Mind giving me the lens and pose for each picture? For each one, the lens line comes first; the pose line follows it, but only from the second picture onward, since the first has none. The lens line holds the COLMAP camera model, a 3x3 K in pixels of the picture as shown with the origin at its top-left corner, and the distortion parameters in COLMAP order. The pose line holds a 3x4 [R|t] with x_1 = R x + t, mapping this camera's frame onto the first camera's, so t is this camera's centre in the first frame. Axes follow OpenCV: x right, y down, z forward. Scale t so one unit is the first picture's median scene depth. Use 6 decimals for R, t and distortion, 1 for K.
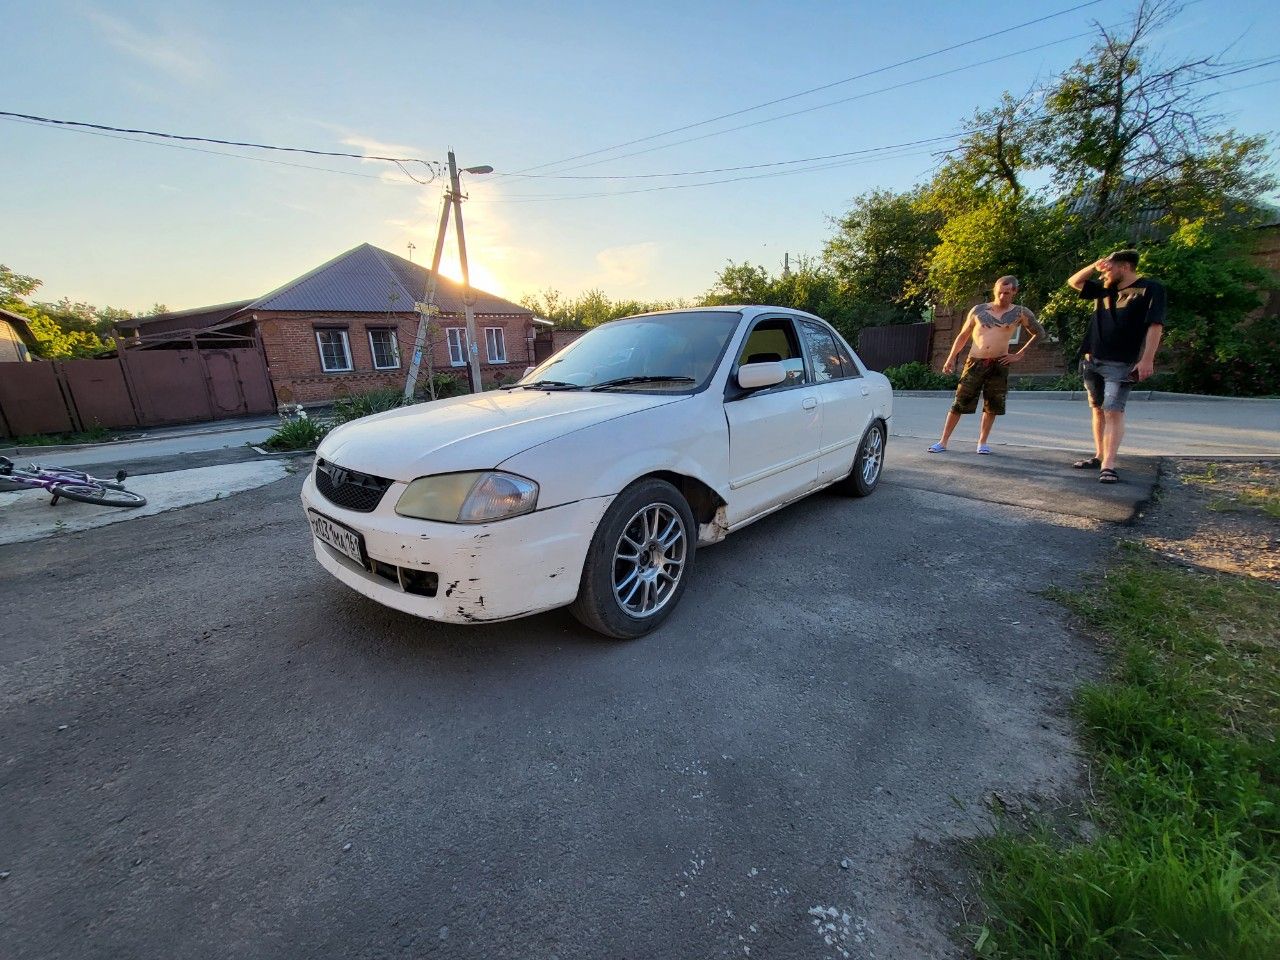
lens RADIAL K [[500.4, 0, 640.0], [0, 500.4, 480.0], [0, 0, 1]] dist [-0.000323, 0.000413]
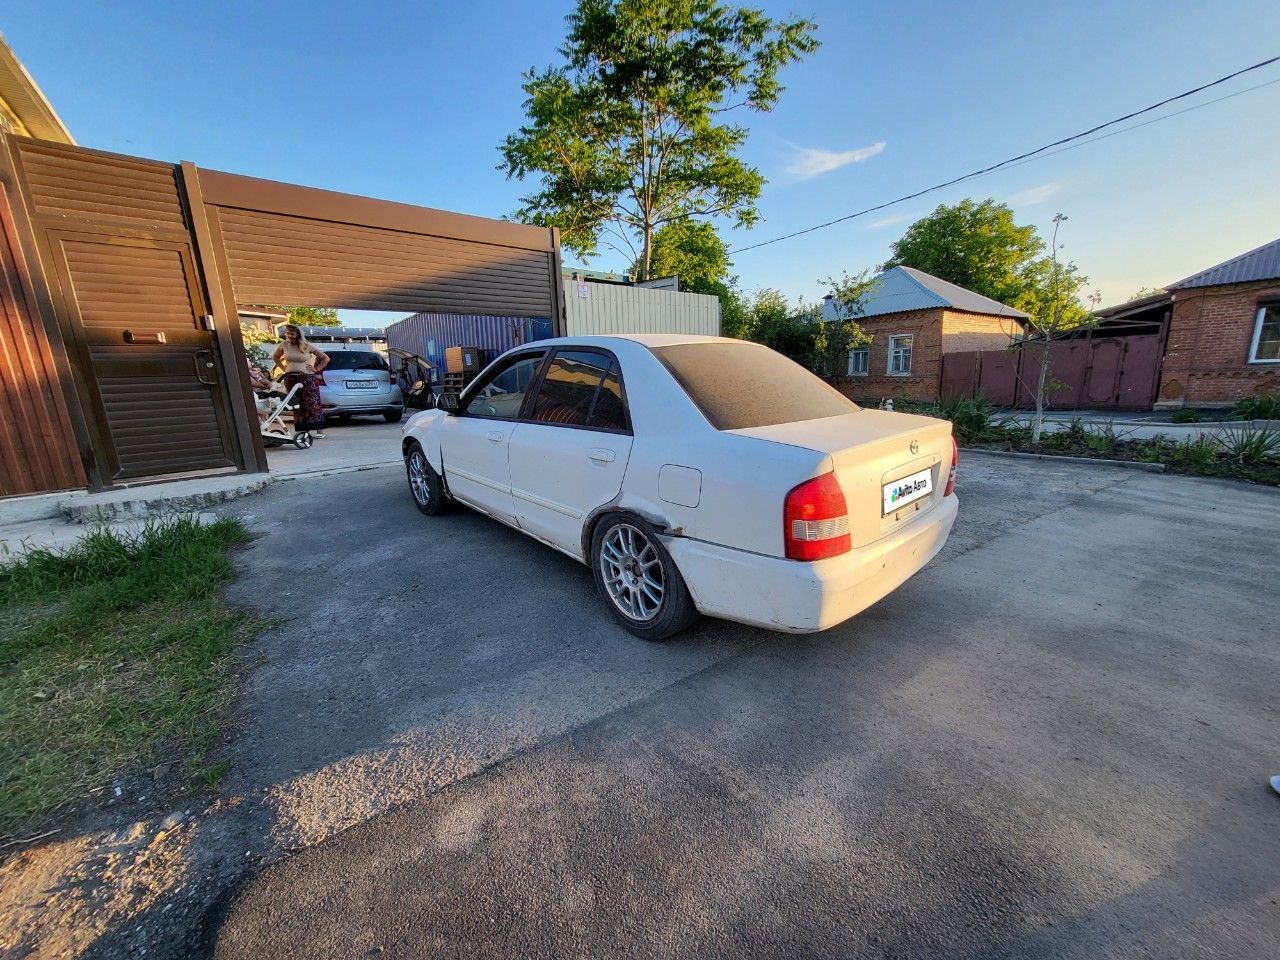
lens RADIAL K [[500.4, 0, 640.0], [0, 500.4, 480.0], [0, 0, 1]] dist [-0.000323, 0.000413]
pose [[-0.109412, 0.251855, -0.961560, 1.008027], [-0.213693, 0.938788, 0.270206, -0.311381], [0.970754, 0.235043, -0.048895, 1.031292]]
